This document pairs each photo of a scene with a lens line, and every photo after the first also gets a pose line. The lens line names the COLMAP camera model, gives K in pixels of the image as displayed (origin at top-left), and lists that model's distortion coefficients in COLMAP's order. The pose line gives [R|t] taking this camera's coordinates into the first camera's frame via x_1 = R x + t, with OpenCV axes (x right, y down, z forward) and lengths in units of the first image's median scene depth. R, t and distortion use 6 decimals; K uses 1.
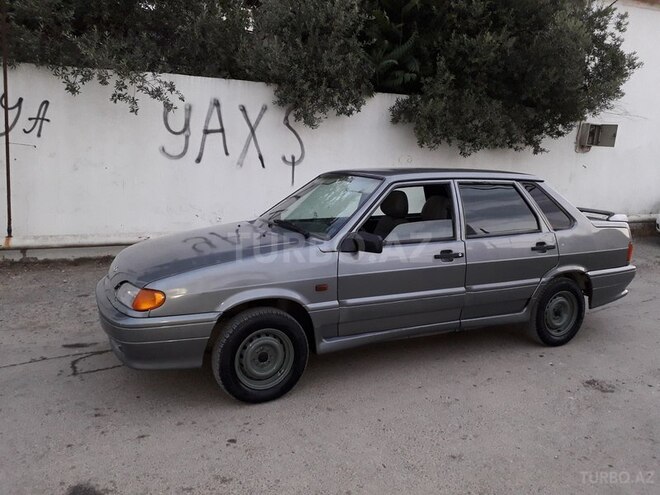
lens RADIAL K [[522.5, 0, 330.8], [0, 522.5, 248.2], [0, 0, 1]] dist [0.104732, -0.267684]
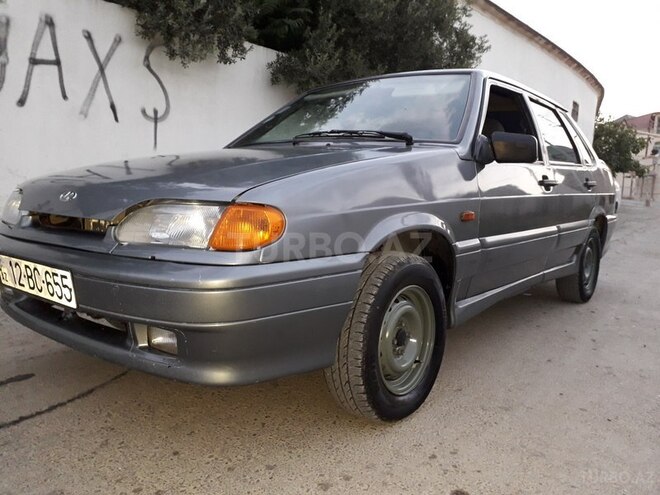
lens RADIAL K [[533.7, 0, 330.0], [0, 533.7, 247.5], [0, 0, 1]] dist [-0.004222, -0.010481]
pose [[0.903210, -0.041706, 0.427167, -0.188226], [0.053905, 0.998410, -0.016499, 0.049734], [-0.425800, 0.037929, 0.904022, 0.217568]]
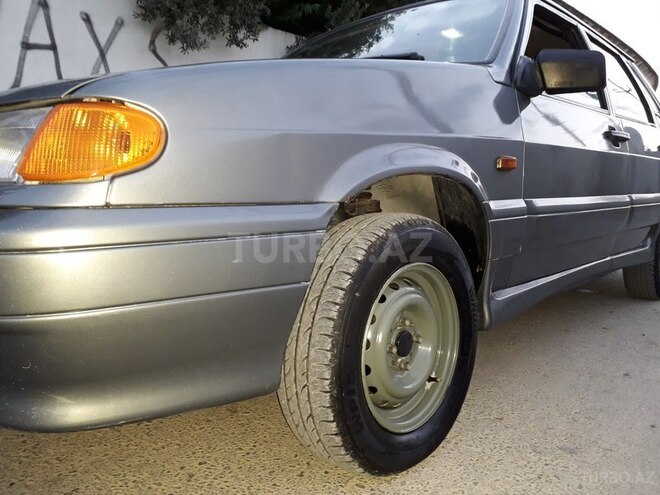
lens RADIAL K [[530.1, 0, 330.0], [0, 530.1, 247.5], [0, 0, 1]] dist [-0.004387, 0.004806]
pose [[0.933098, -0.051792, 0.355872, -0.131455], [0.068463, 0.997060, -0.034402, 0.064059], [-0.353044, 0.056465, 0.933901, 0.284839]]
